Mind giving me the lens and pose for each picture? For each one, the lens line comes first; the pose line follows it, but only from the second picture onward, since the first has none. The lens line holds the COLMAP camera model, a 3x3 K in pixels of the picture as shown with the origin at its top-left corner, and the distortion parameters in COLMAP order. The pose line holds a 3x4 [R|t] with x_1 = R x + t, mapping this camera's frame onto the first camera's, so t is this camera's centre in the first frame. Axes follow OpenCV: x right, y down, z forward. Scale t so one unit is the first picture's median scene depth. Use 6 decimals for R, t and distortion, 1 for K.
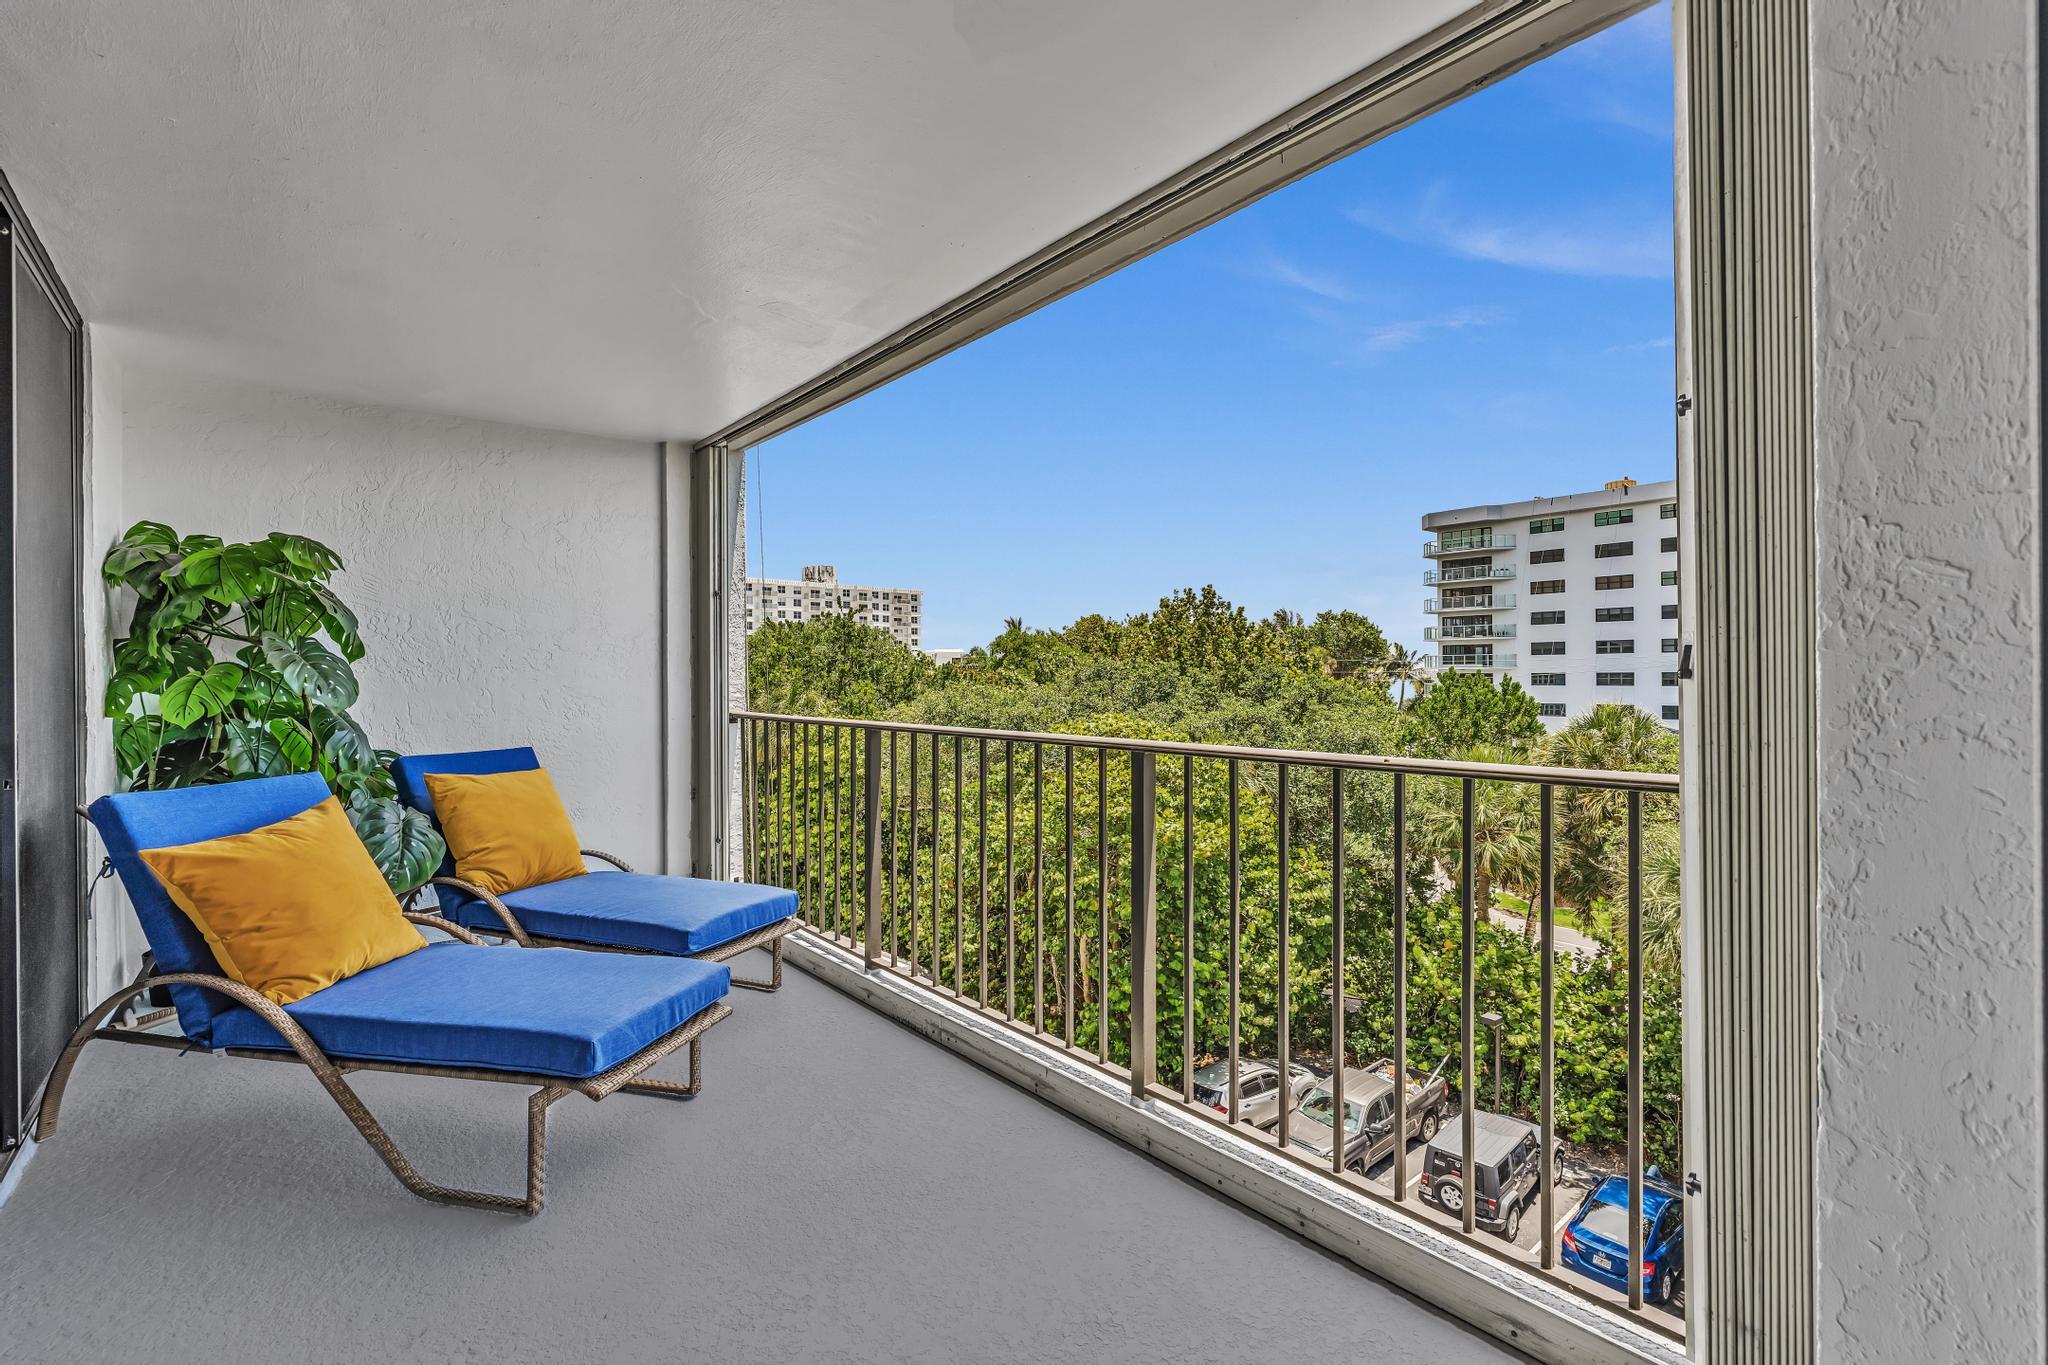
lens RADIAL K [[929.3, 0, 1043.6], [0, 929.3, 680.5], [0, 0, 1]] dist [0.006538, 0.002196]
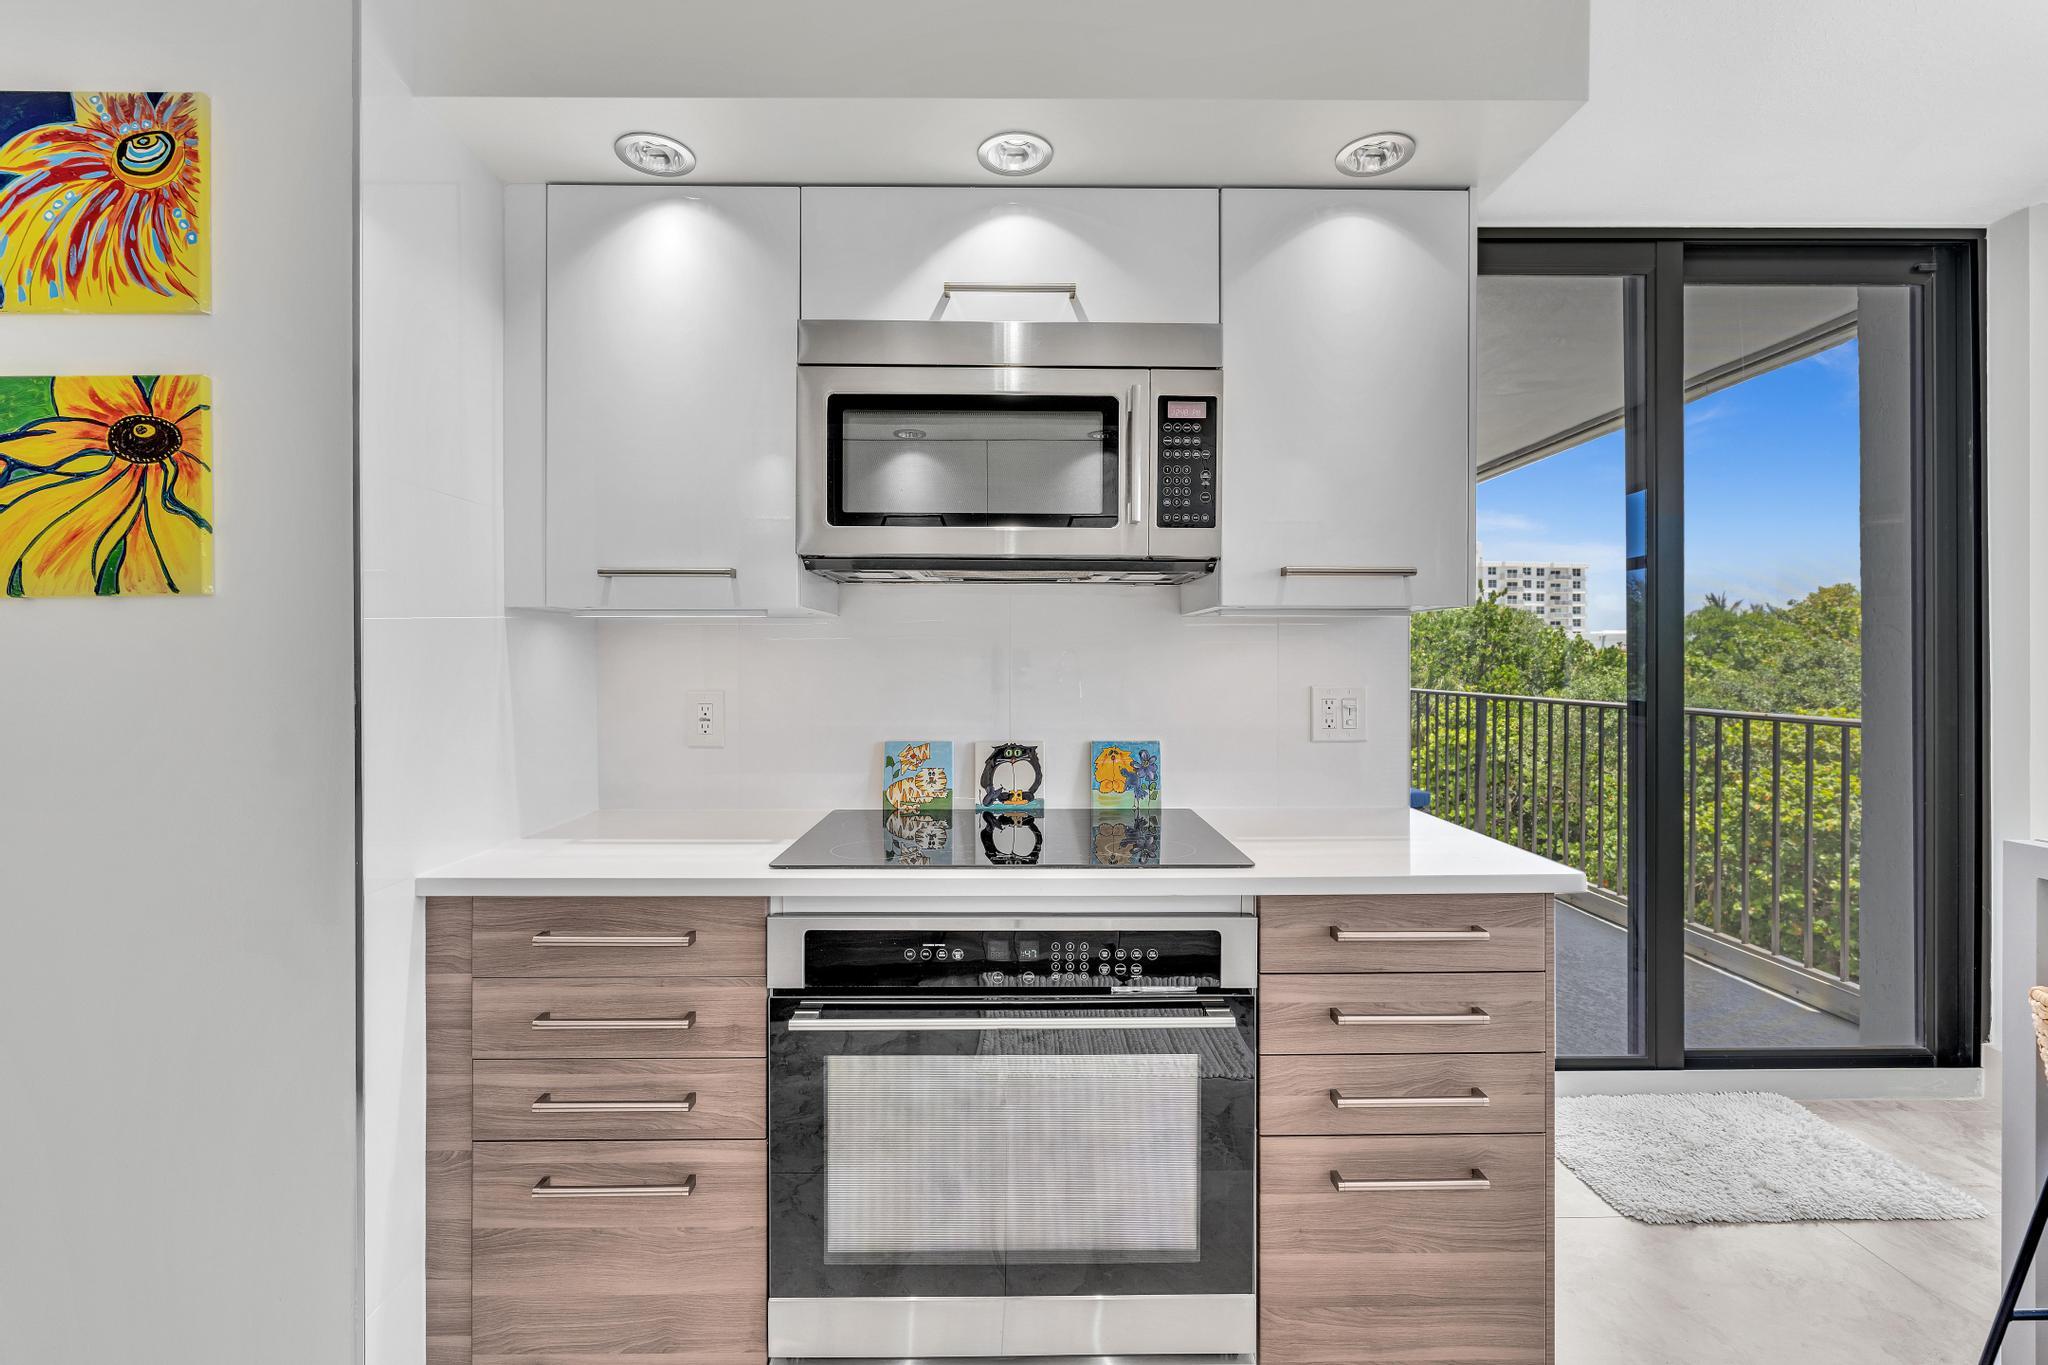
lens RADIAL K [[911.8, 0, 1036.8], [0, 911.8, 648.9], [0, 0, 1]] dist [-0.013631, 0.002298]
pose [[0.781926, 0.001642, -0.623369, 0.233955], [-0.011714, 0.999859, -0.012060, -0.002233], [0.623261, 0.016732, 0.781835, -0.800344]]
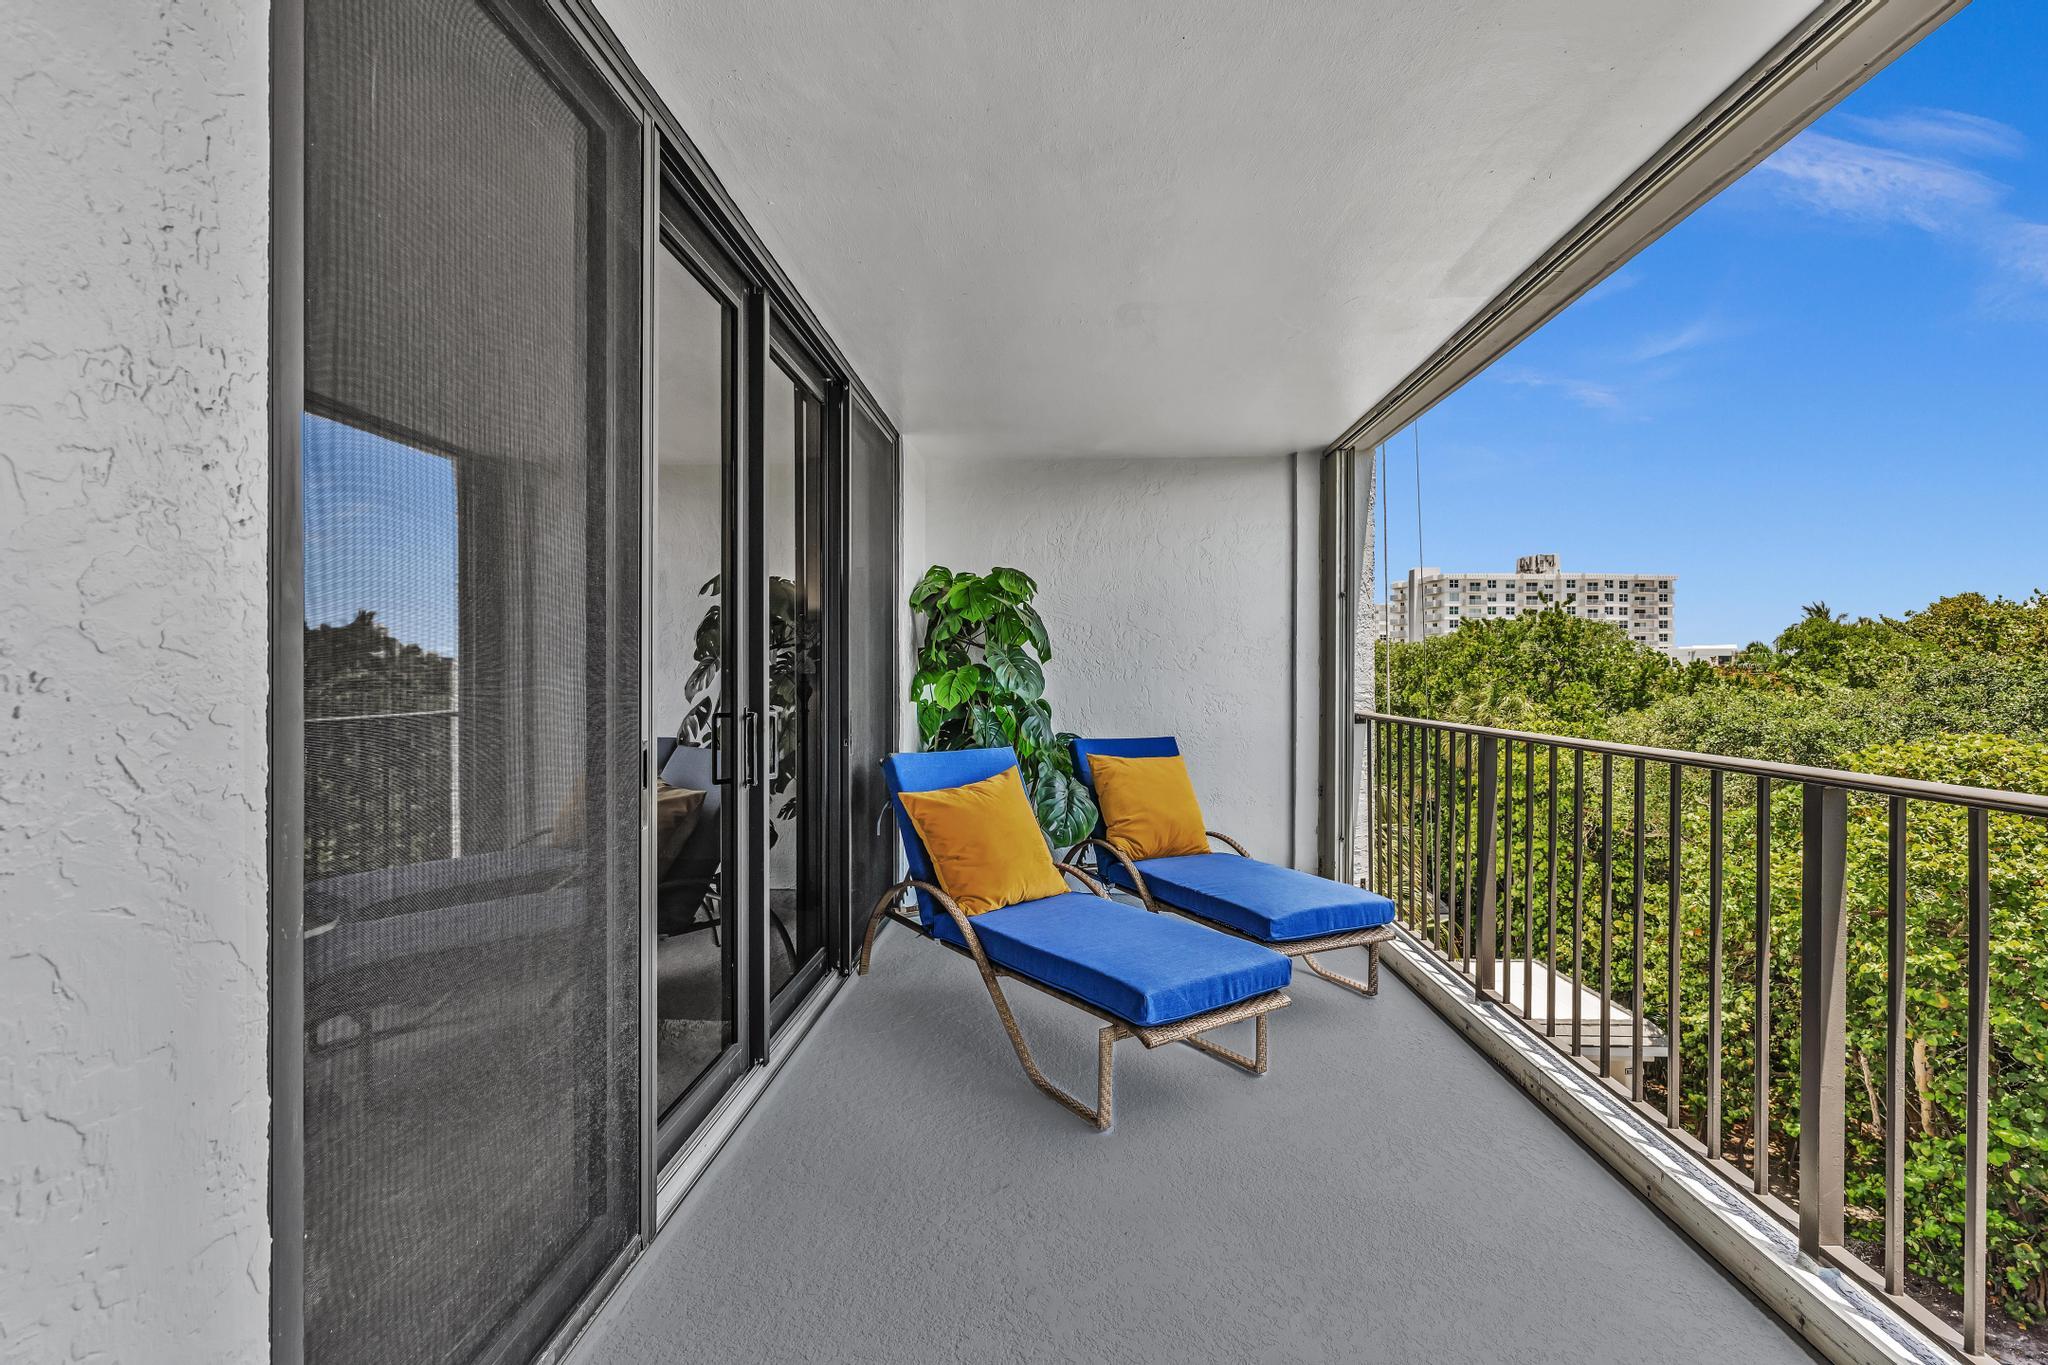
lens RADIAL K [[929.3, 0, 1043.4], [0, 929.3, 683.6], [0, 0, 1]] dist [0.006538, 0.002196]
pose [[0.749962, 0.012801, -0.661357, 0.097474], [-0.010496, 0.999917, 0.007451, -0.001501], [0.661397, 0.001354, 0.750035, 0.034927]]
